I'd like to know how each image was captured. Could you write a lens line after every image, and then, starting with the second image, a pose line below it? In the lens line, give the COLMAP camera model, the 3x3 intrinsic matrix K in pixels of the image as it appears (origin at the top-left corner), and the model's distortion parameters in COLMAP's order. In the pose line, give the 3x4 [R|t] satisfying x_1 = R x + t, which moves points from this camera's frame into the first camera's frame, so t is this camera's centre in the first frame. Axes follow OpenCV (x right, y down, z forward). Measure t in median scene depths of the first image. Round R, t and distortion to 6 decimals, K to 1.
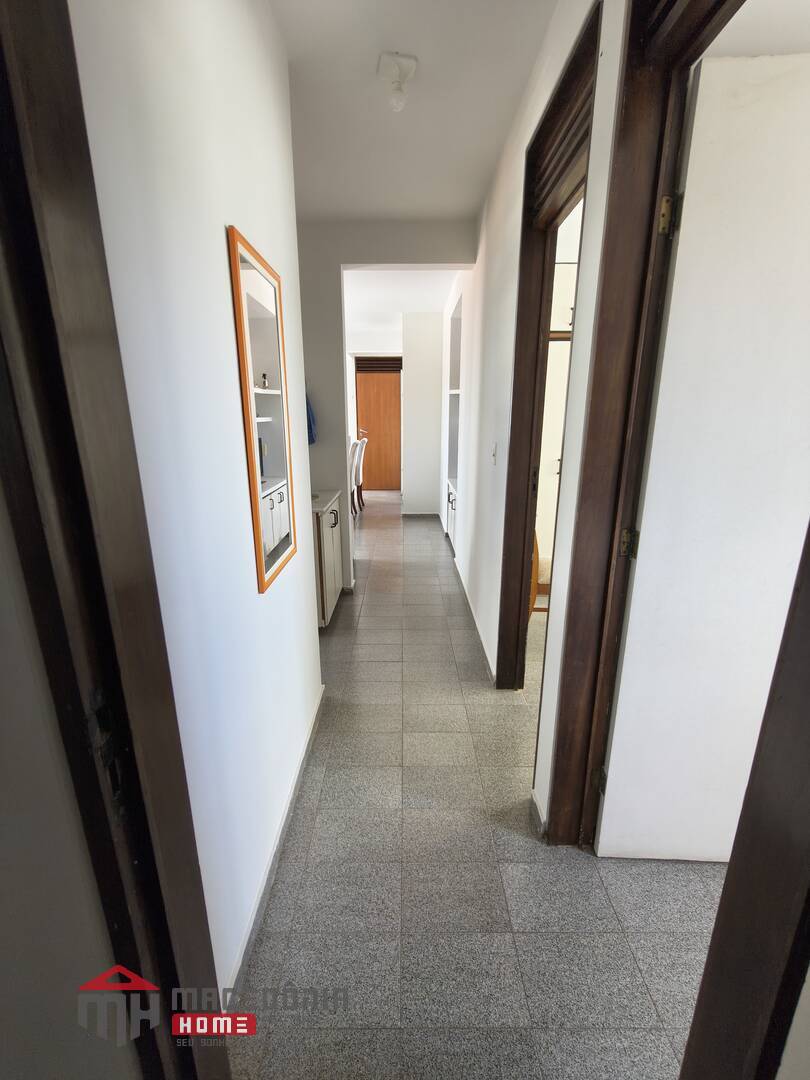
lens RADIAL K [[461.6, 0, 401.7], [0, 461.6, 539.8], [0, 0, 1]] dist [-0.007946, -0.000089]
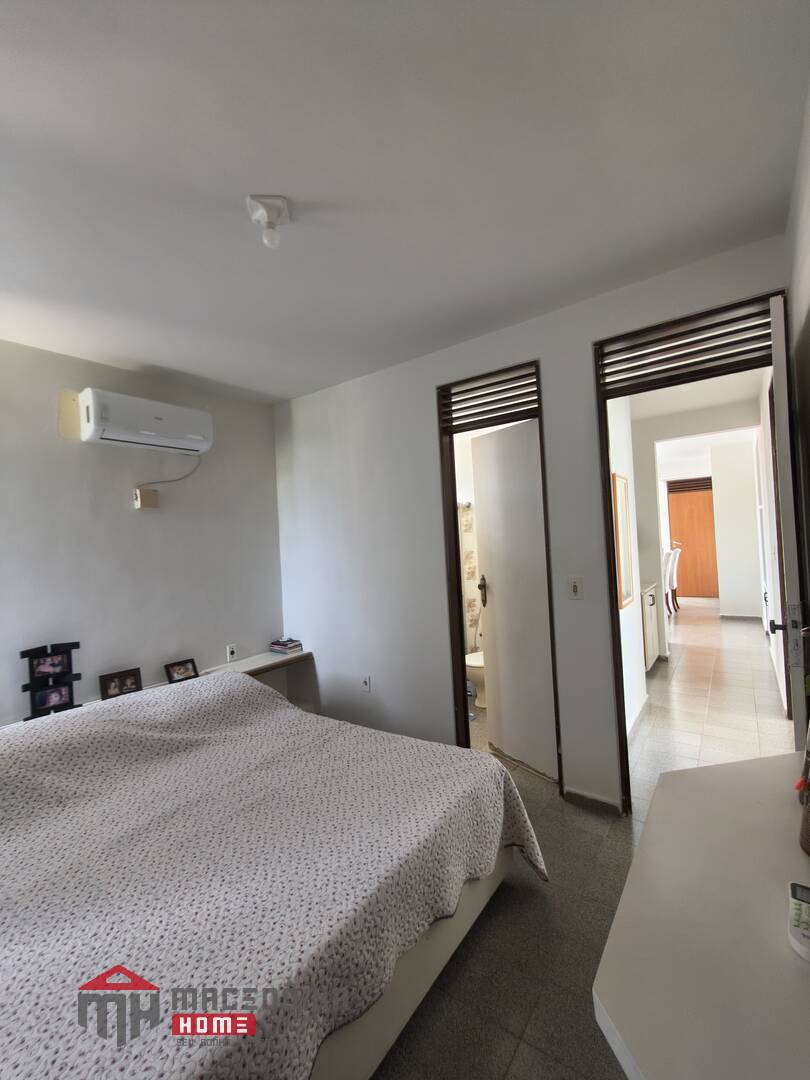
lens RADIAL K [[461.6, 0, 401.7], [0, 461.6, 539.8], [0, 0, 1]] dist [-0.007946, -0.000089]
pose [[0.809912, -0.046847, -0.584678, 0.036391], [-0.099644, 0.971327, -0.215857, 0.080074], [0.578026, 0.233085, 0.782022, -0.319911]]
